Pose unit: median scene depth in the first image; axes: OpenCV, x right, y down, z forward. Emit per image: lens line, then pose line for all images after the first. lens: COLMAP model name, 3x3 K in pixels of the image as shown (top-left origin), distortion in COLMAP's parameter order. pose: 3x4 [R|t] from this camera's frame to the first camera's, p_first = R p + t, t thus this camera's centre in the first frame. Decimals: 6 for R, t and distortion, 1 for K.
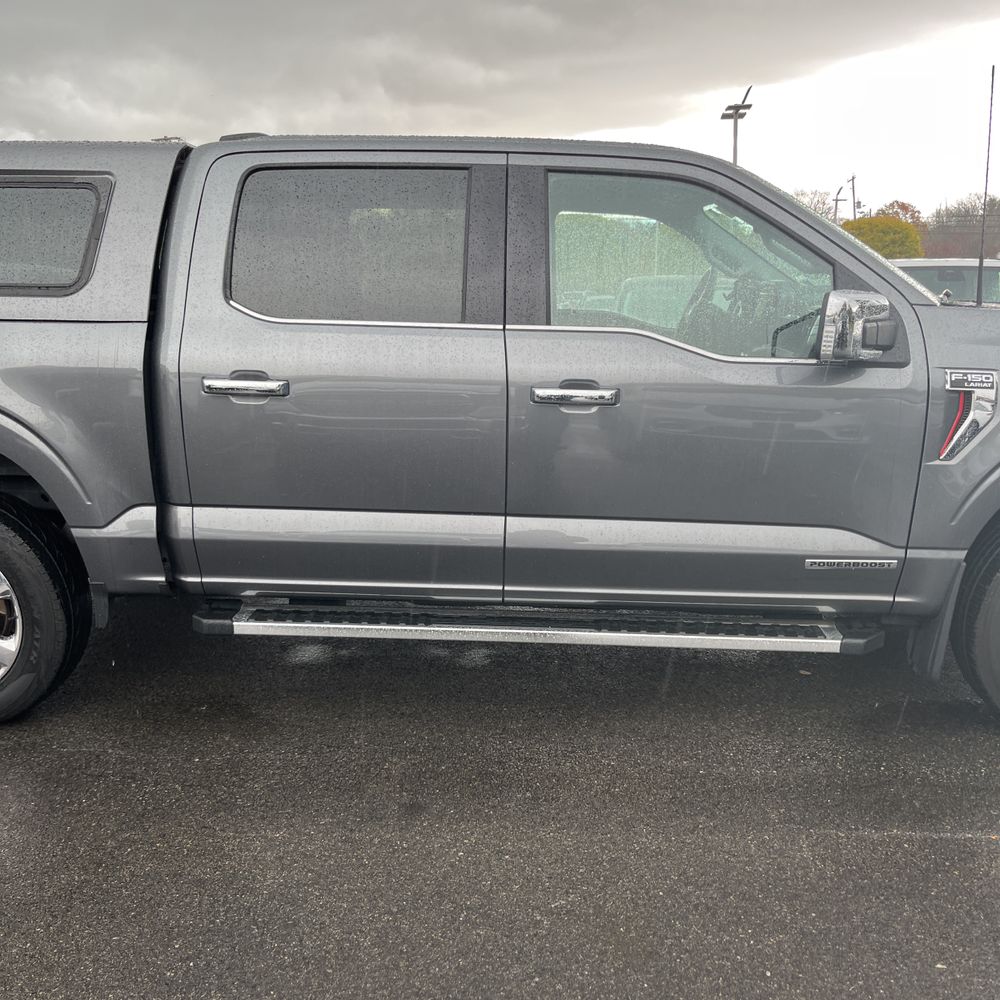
lens RADIAL K [[1021.0, 0, 500.4], [0, 1021.0, 511.1], [0, 0, 1]] dist [0.031701, -0.050044]
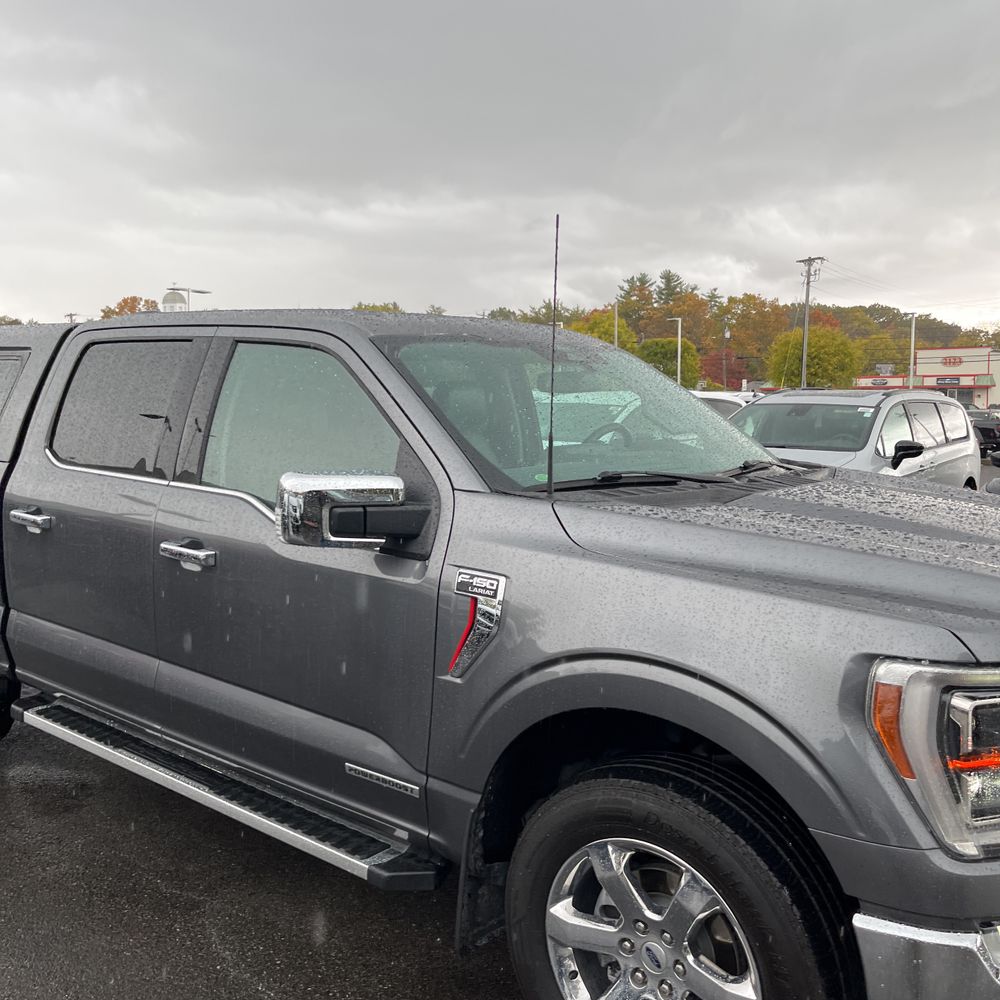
lens RADIAL K [[1021.0, 0, 500.4], [0, 1021.0, 511.1], [0, 0, 1]] dist [0.031701, -0.050044]
pose [[0.820322, 0.080035, -0.566275, 0.905539], [-0.151398, 0.985225, -0.080071, -0.119035], [0.551499, 0.151417, 0.820318, 0.316268]]
